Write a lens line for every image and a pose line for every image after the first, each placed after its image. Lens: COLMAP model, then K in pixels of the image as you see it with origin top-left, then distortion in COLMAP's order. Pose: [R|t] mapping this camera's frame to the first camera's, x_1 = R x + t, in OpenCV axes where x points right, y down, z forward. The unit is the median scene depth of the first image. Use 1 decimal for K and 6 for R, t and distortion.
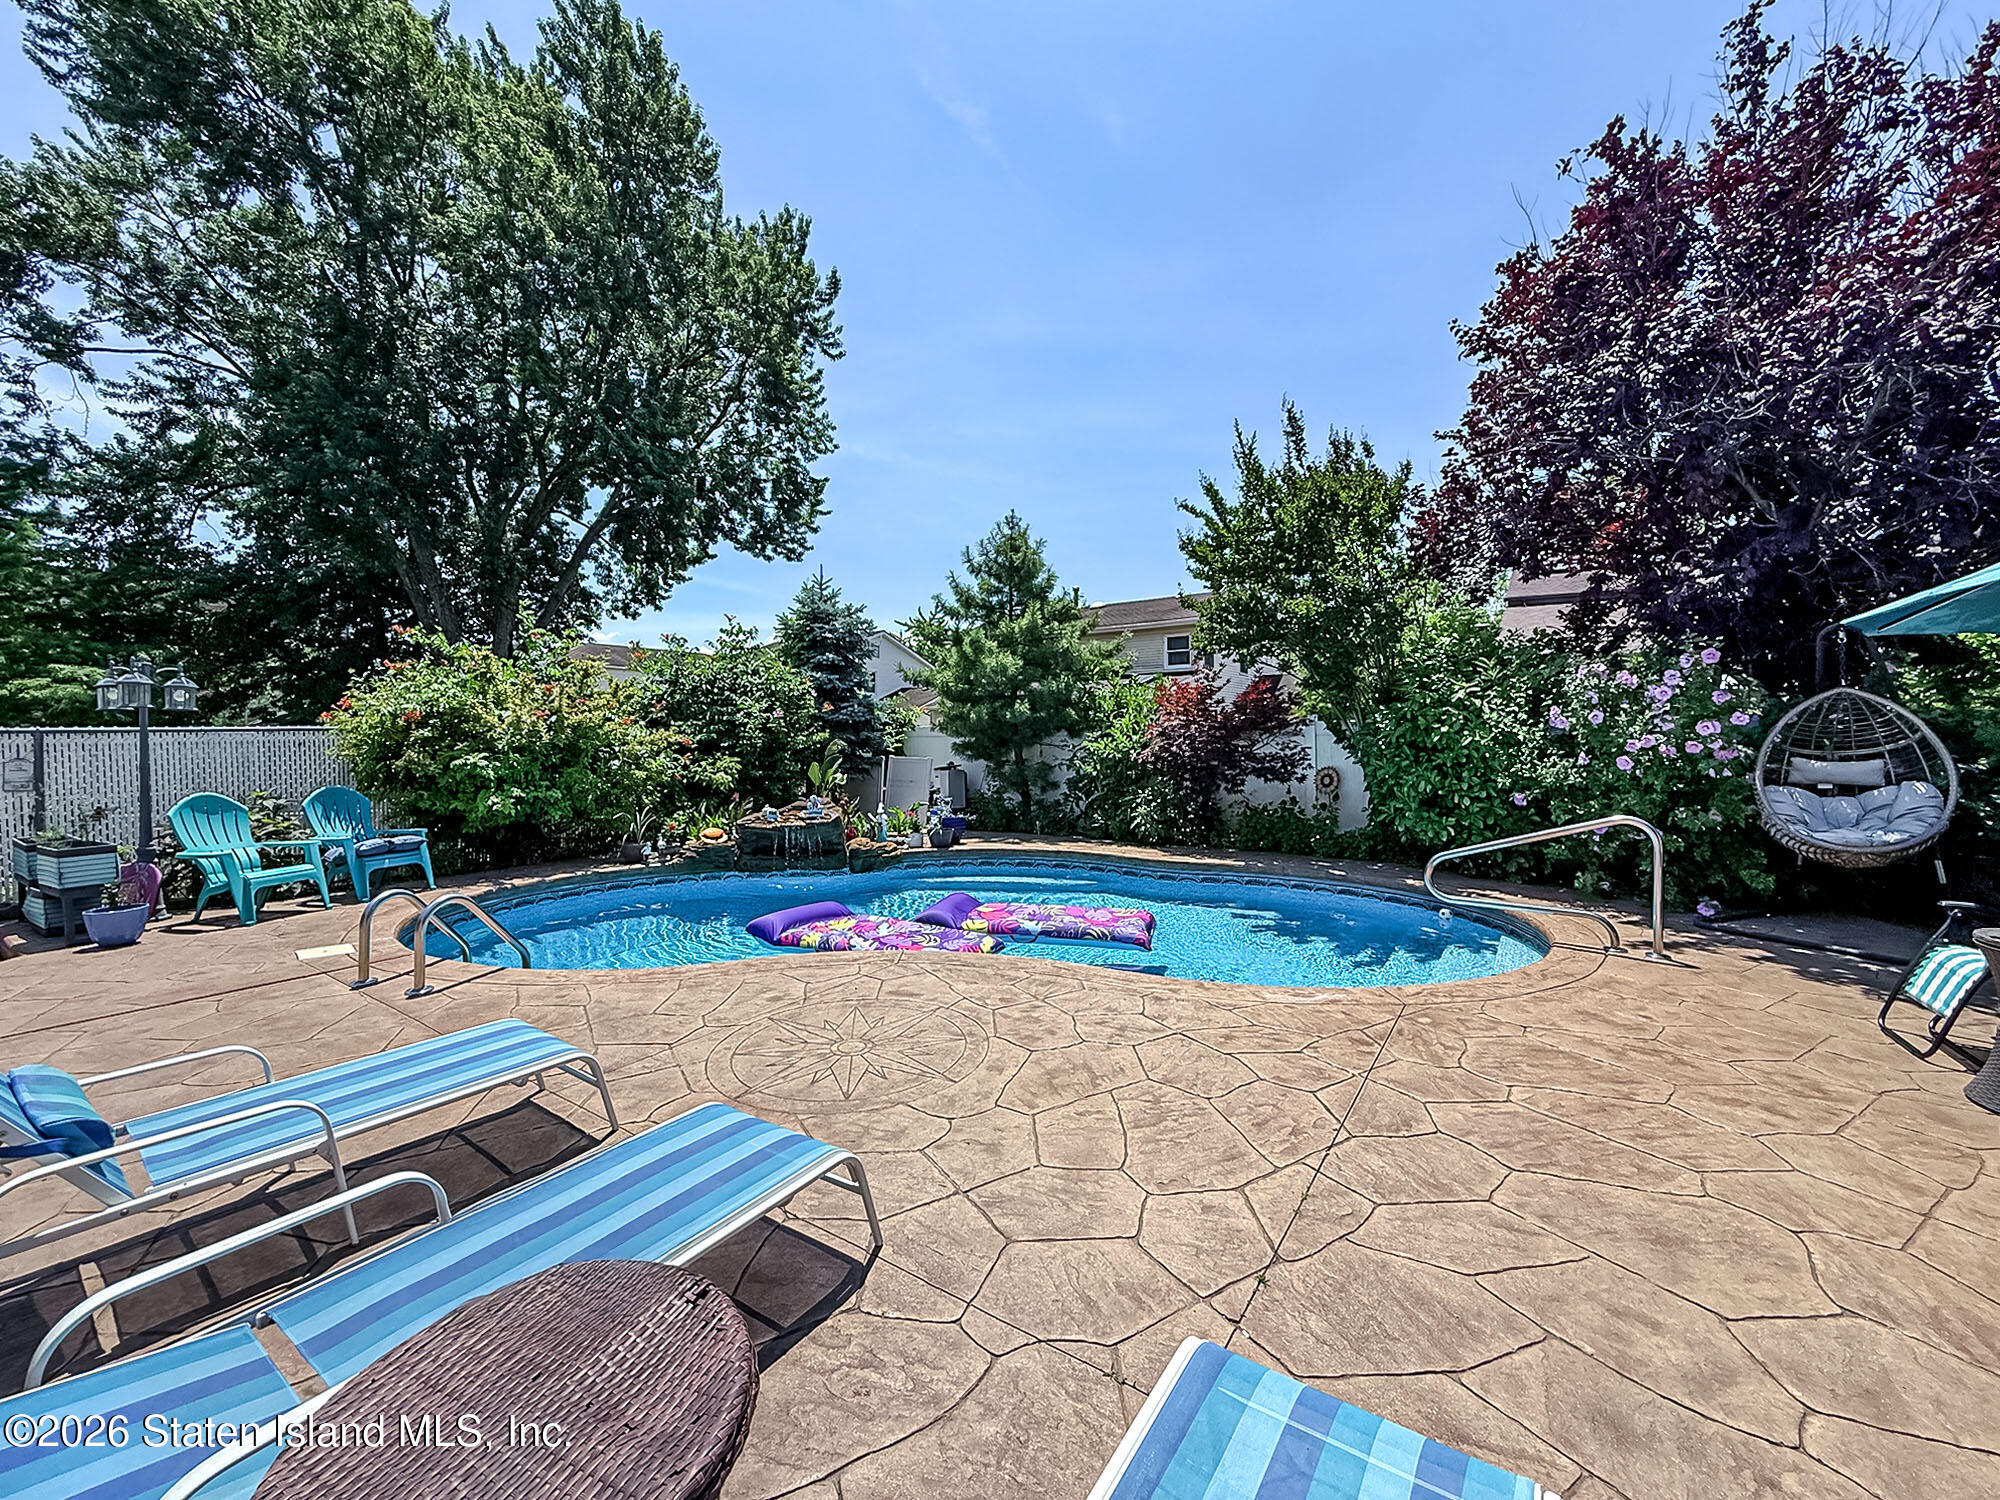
lens RADIAL K [[783.4, 0, 1002.8], [0, 783.4, 742.9], [0, 0, 1]] dist [-0.001142, -0.000288]
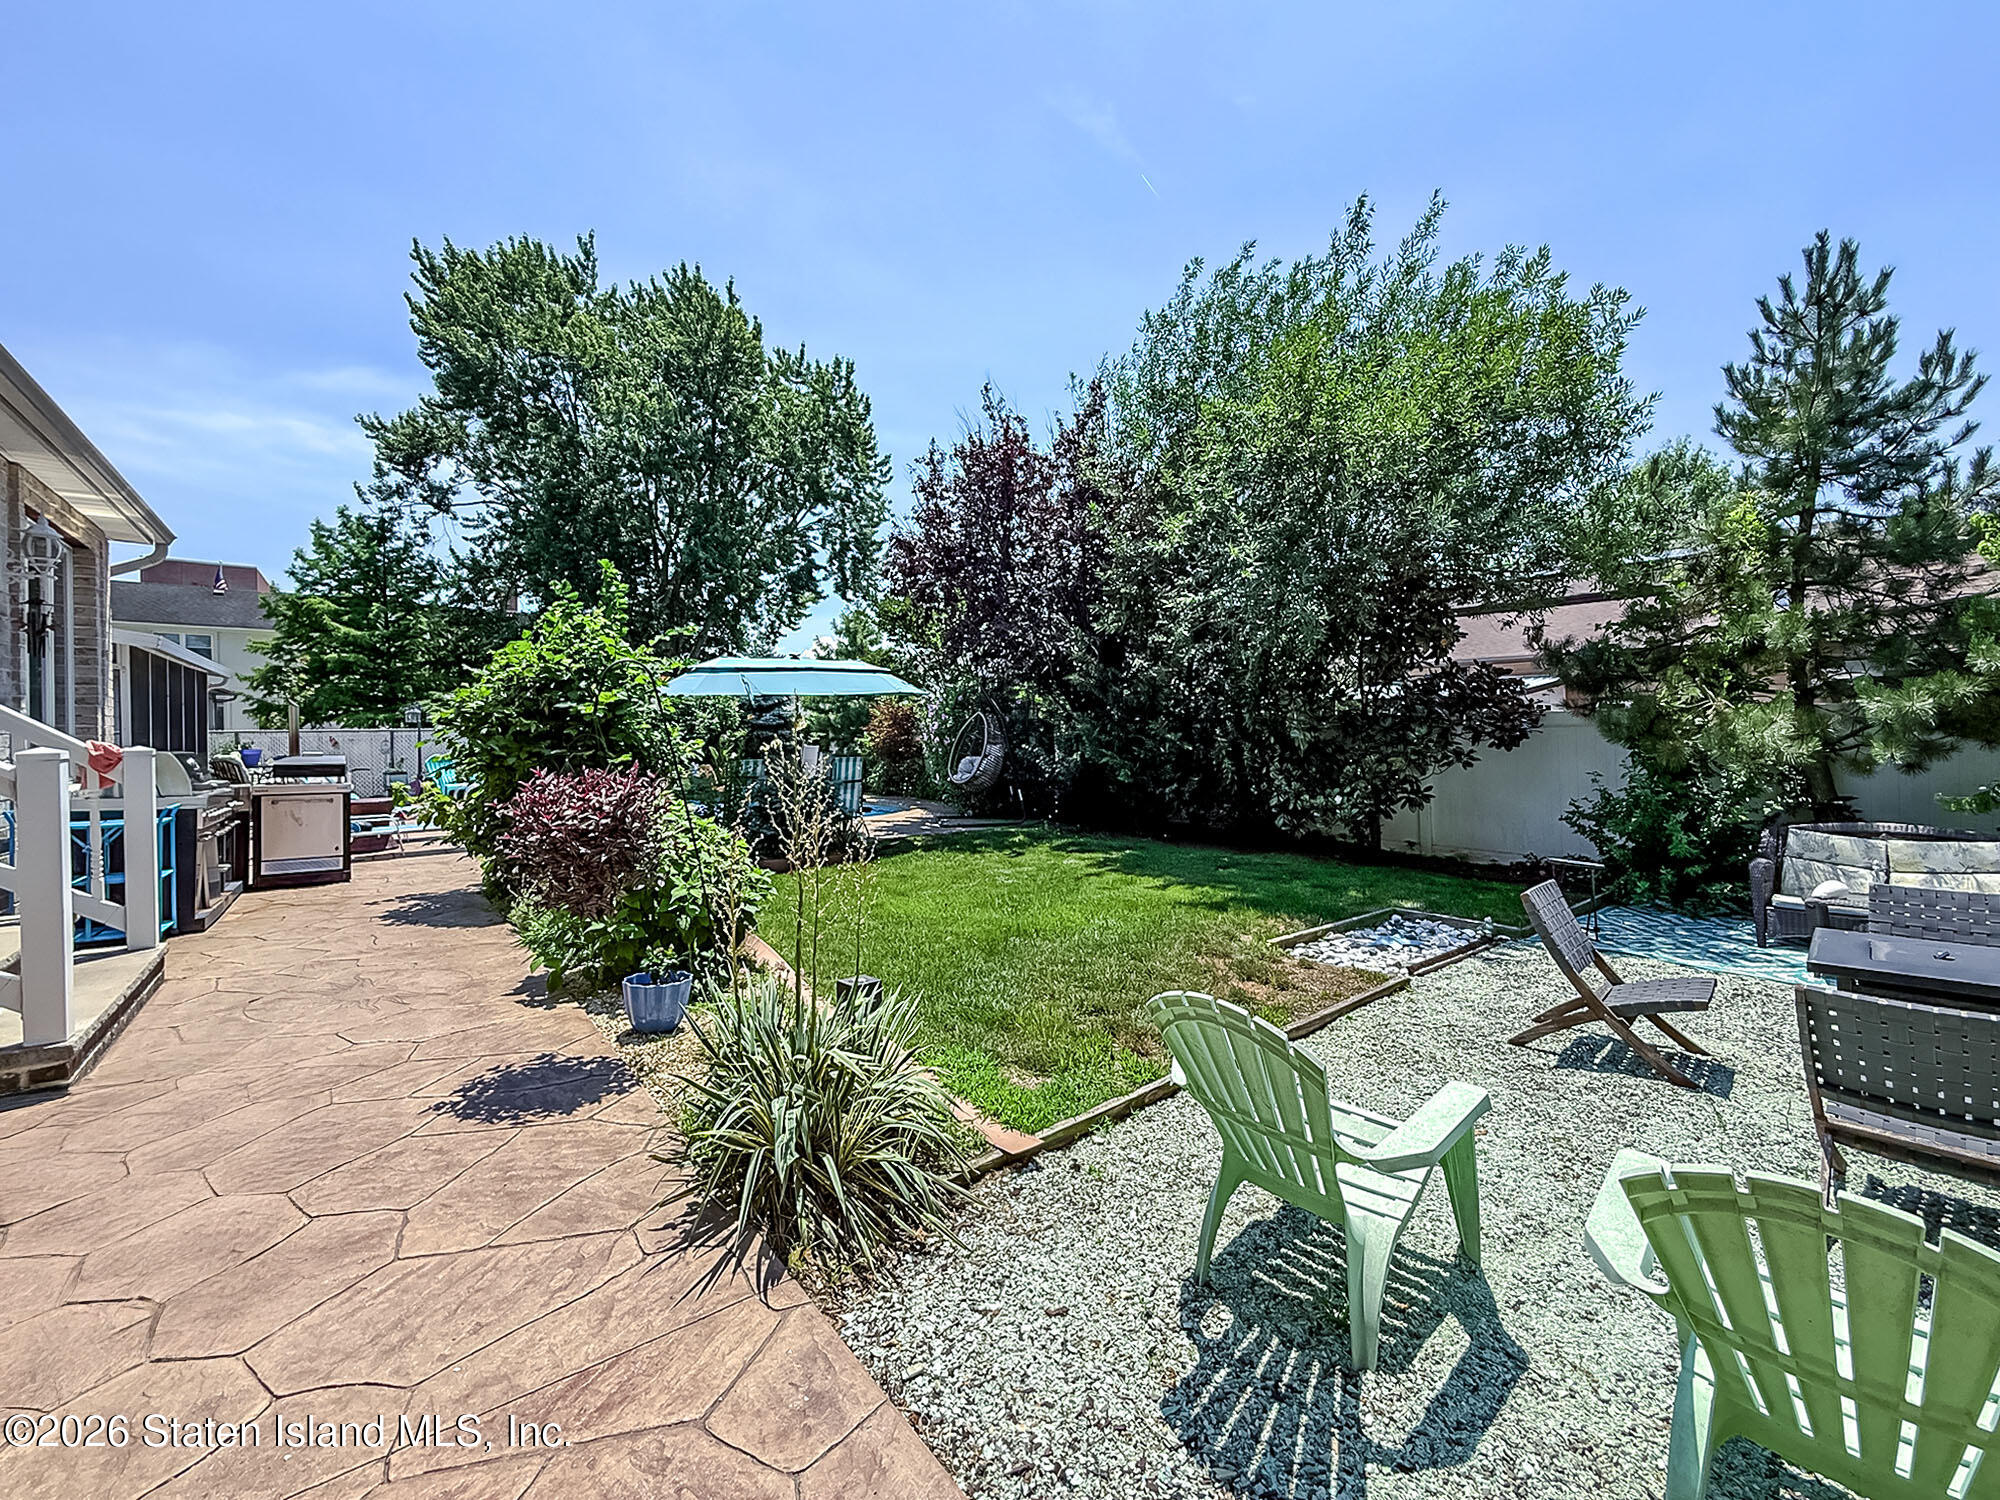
lens RADIAL K [[783.4, 0, 1002.8], [0, 783.4, 742.9], [0, 0, 1]] dist [-0.001142, -0.000288]
pose [[0.959036, 0.006698, -0.283204, 0.437720], [-0.006589, 0.999977, 0.001337, 0.003293], [0.283206, 0.000583, 0.959059, -0.275689]]
